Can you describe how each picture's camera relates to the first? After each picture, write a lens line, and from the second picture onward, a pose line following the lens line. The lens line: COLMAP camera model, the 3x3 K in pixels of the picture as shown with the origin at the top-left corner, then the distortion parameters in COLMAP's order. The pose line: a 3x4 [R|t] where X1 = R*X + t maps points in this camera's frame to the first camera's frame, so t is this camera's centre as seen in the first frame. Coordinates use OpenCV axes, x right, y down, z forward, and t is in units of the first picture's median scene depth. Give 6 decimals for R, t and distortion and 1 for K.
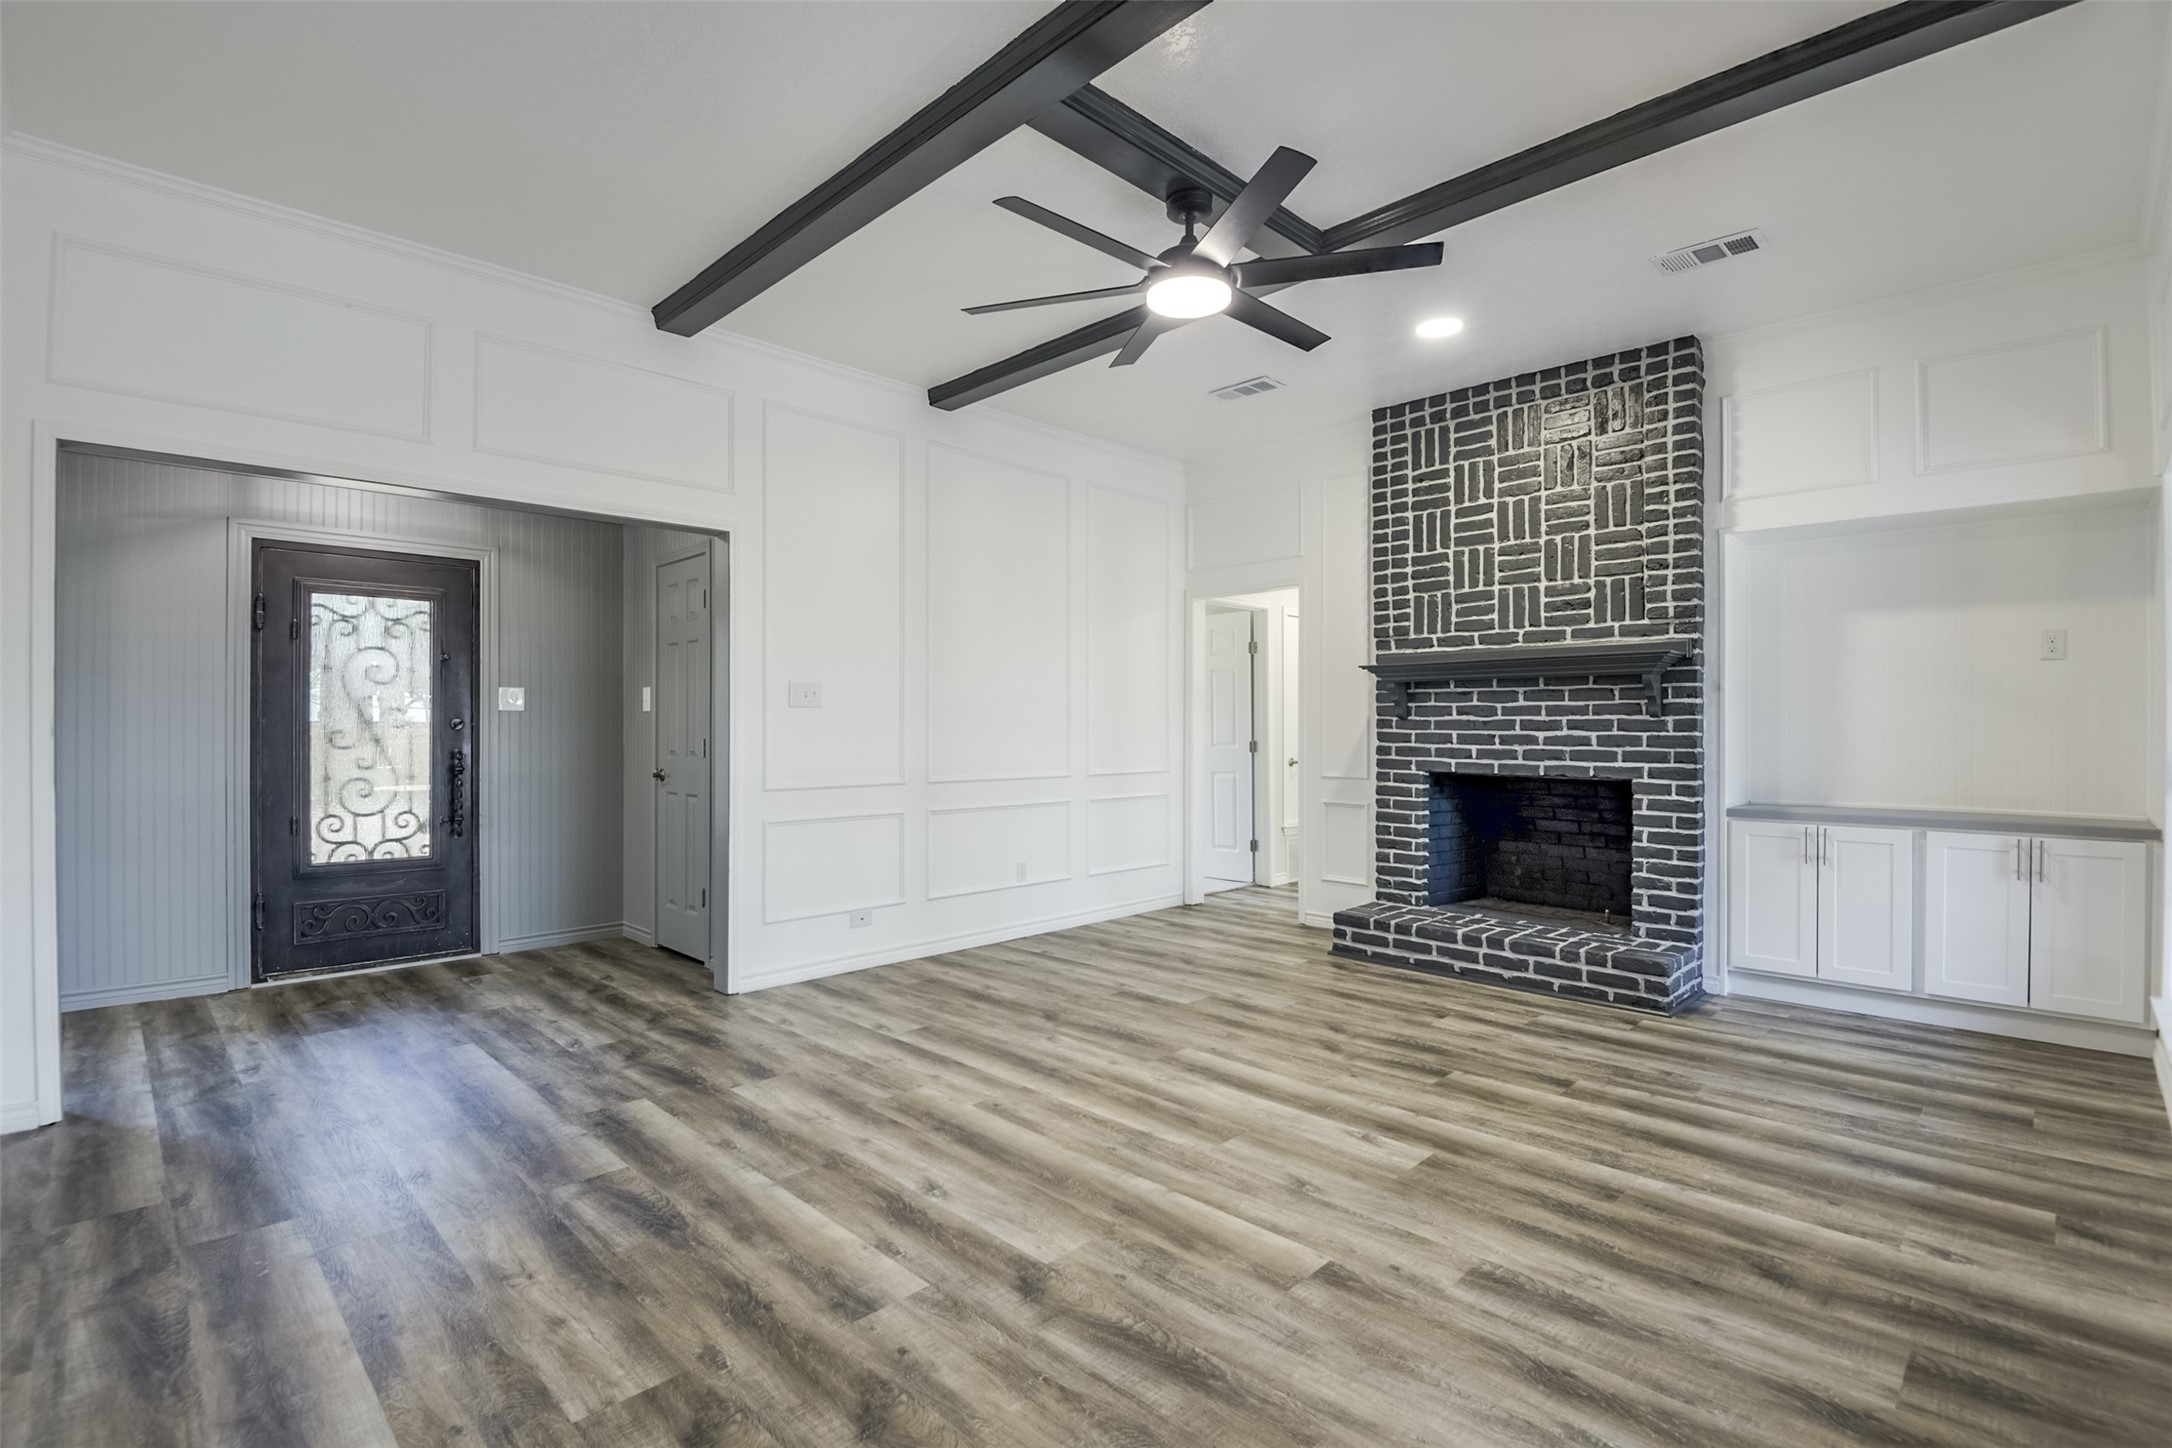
lens RADIAL K [[1009.5, 0, 1086.0], [0, 1009.5, 724.0], [0, 0, 1]] dist [0.019678, -0.030217]
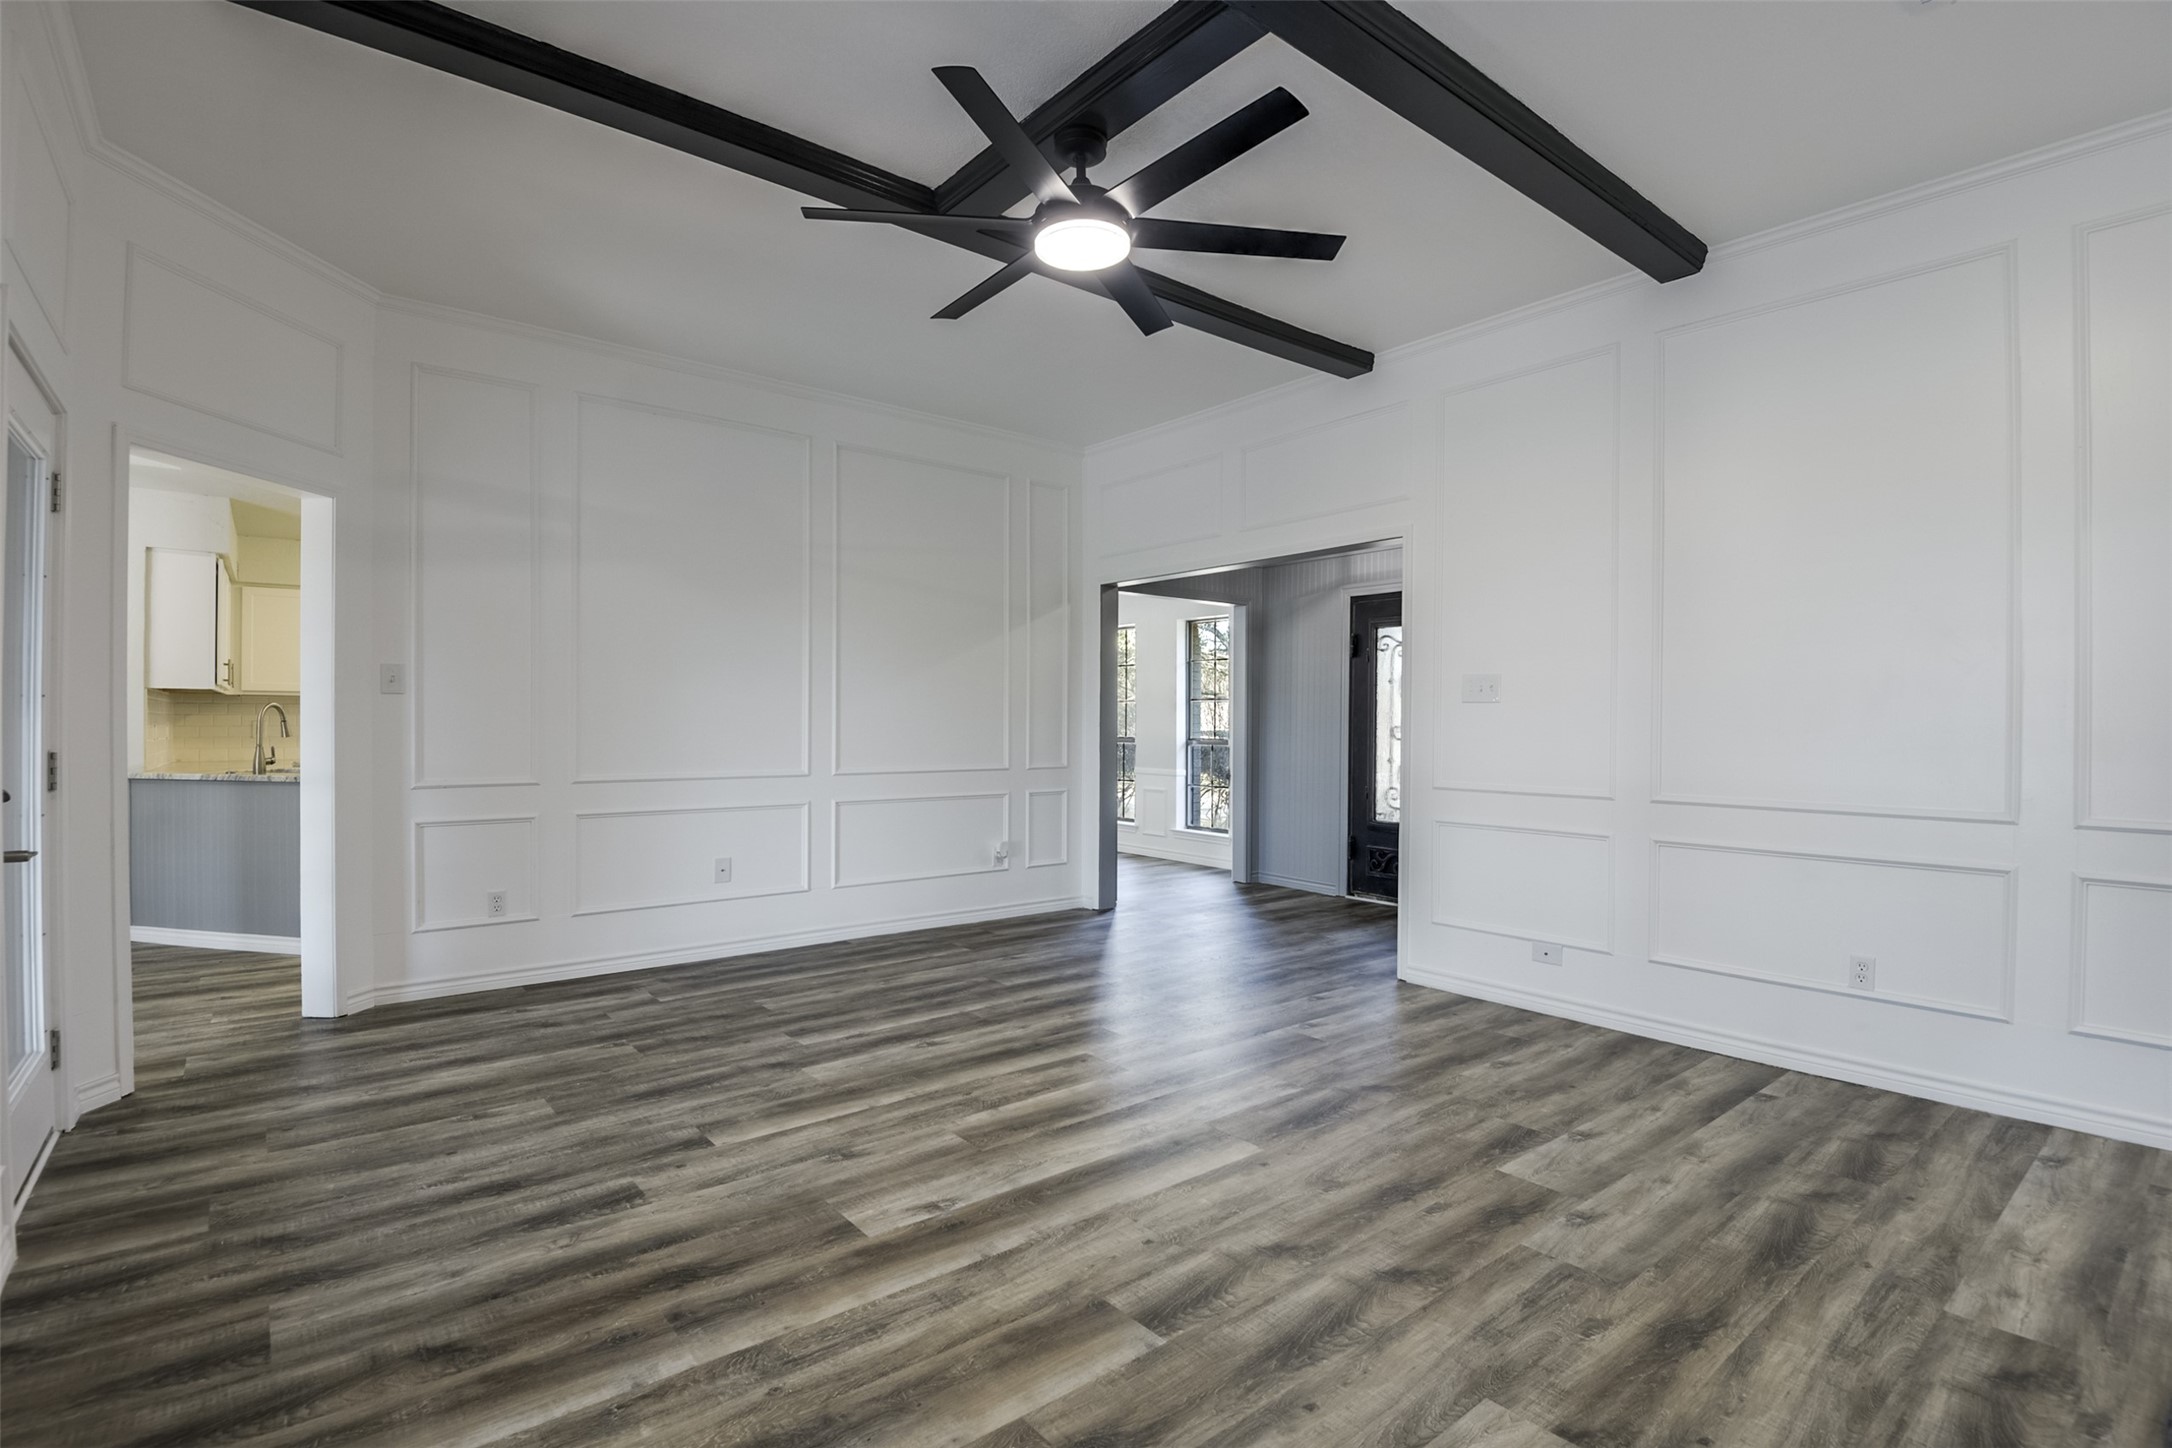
lens RADIAL K [[1001.9, 0, 1076.1], [0, 1001.9, 727.0], [0, 0, 1]] dist [0.012694, -0.029933]
pose [[-0.105911, 0.001828, -0.994374, 0.680523], [-0.003239, 0.999992, 0.002183, 0.007836], [0.994370, 0.003452, -0.105905, 0.755749]]
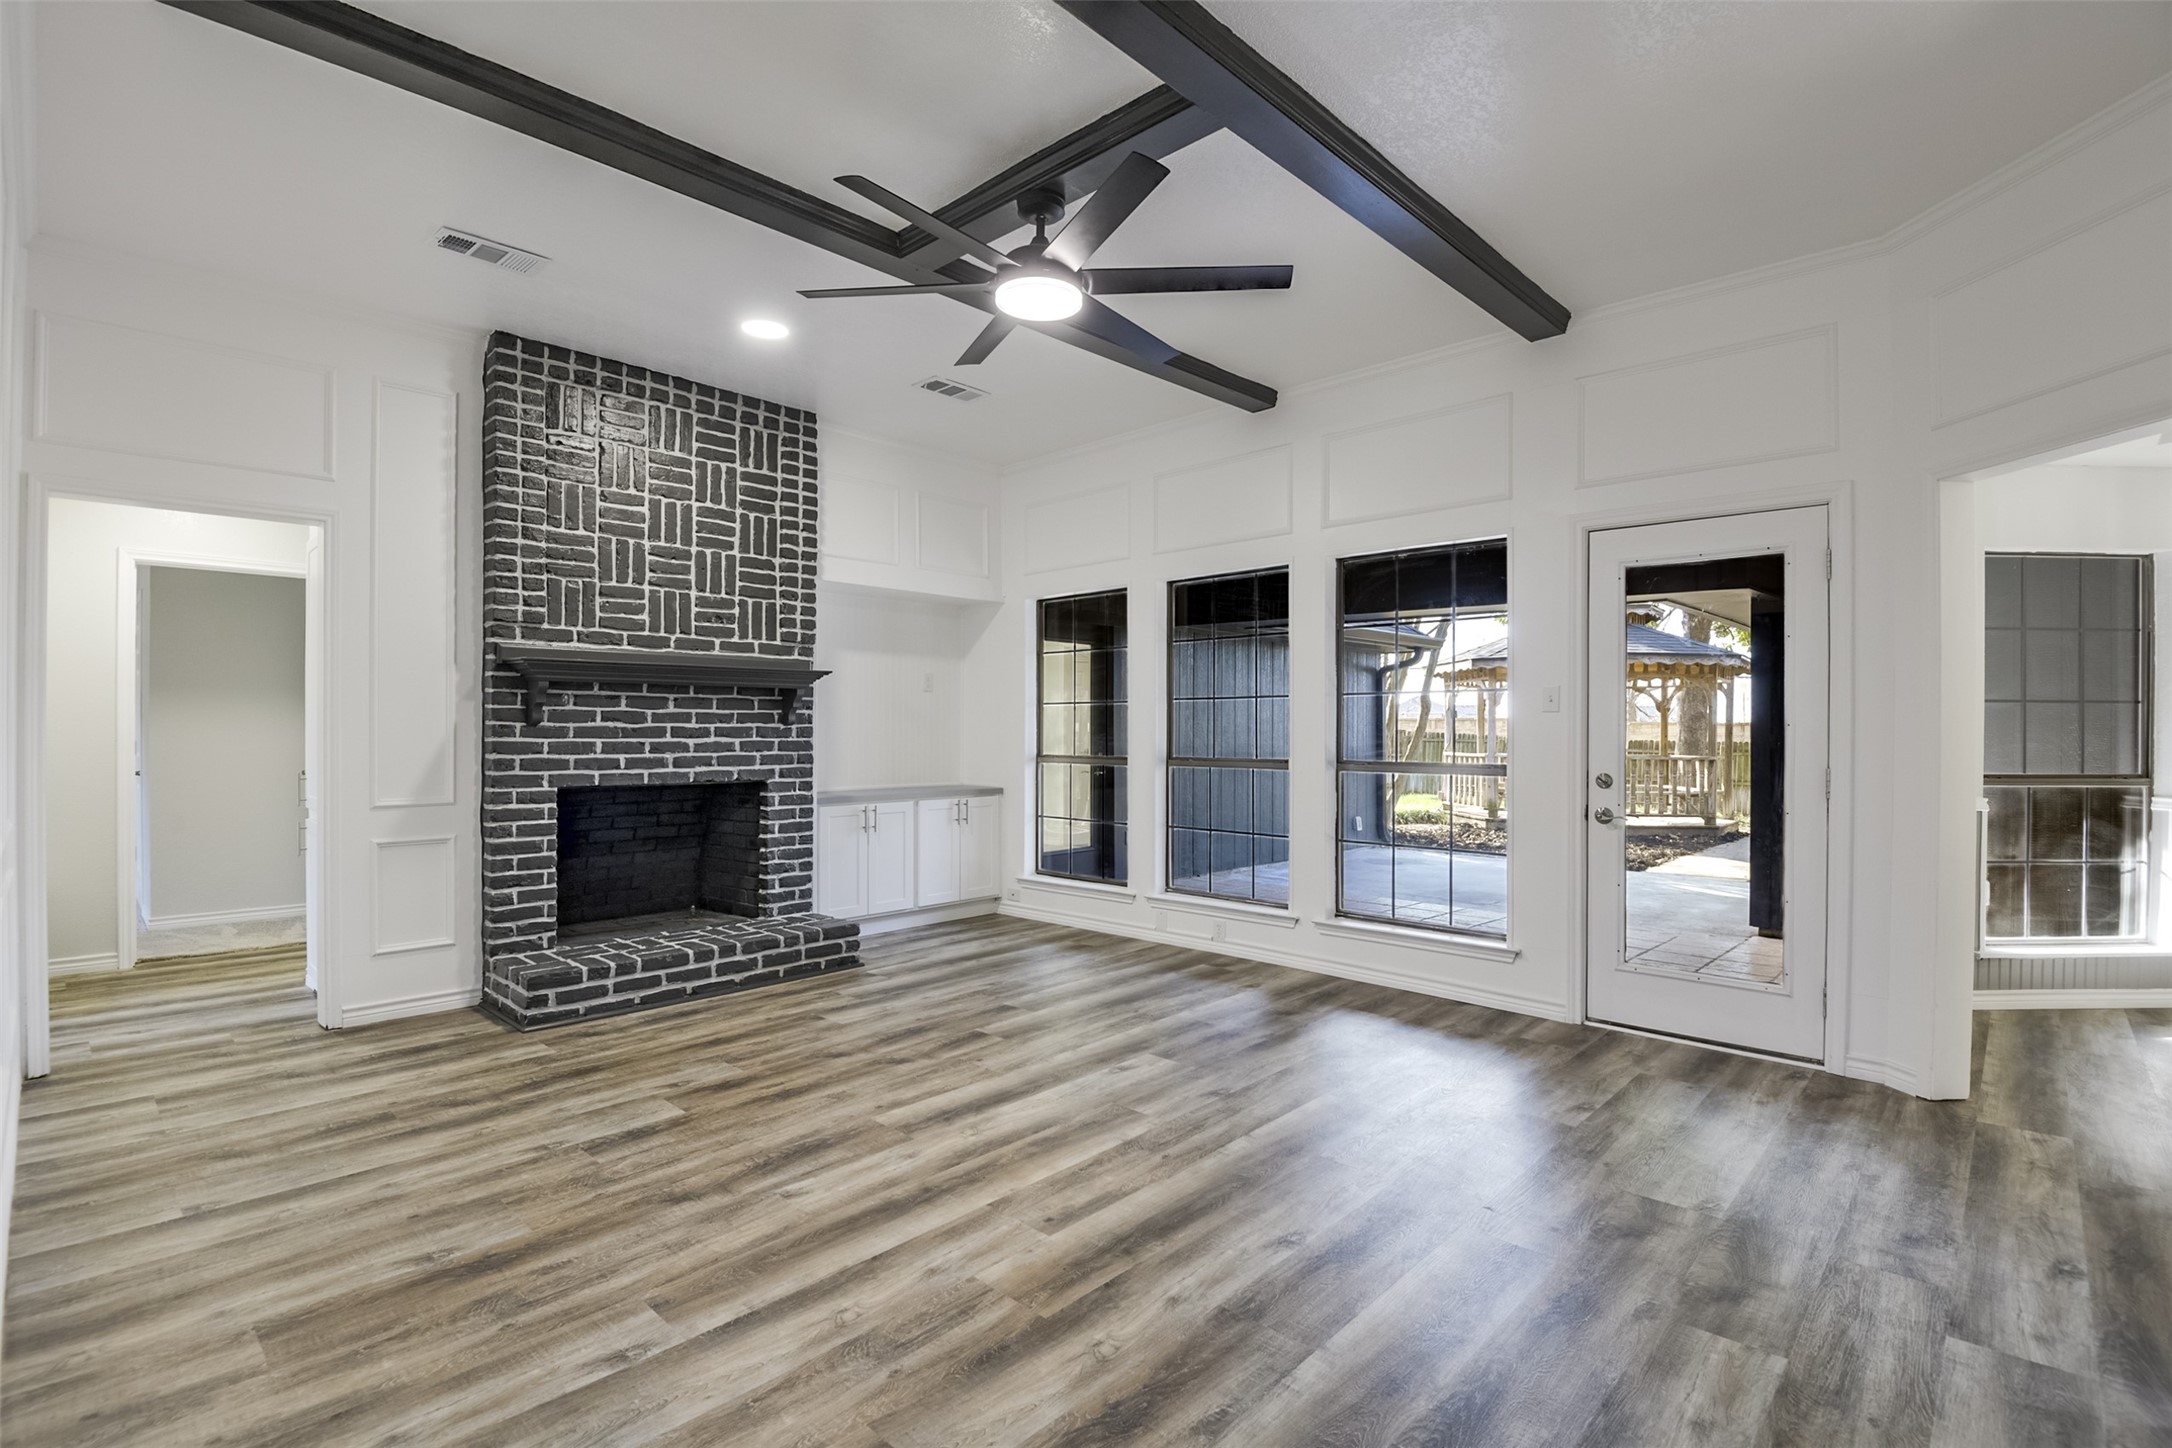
lens RADIAL K [[1001.9, 0, 1076.1], [0, 1001.9, 727.0], [0, 0, 1]] dist [0.012694, -0.029933]
pose [[-0.021395, -0.001303, 0.999770, -0.598702], [-0.004230, 0.999990, 0.001213, -0.007625], [-0.999762, -0.004203, -0.021400, 0.681686]]
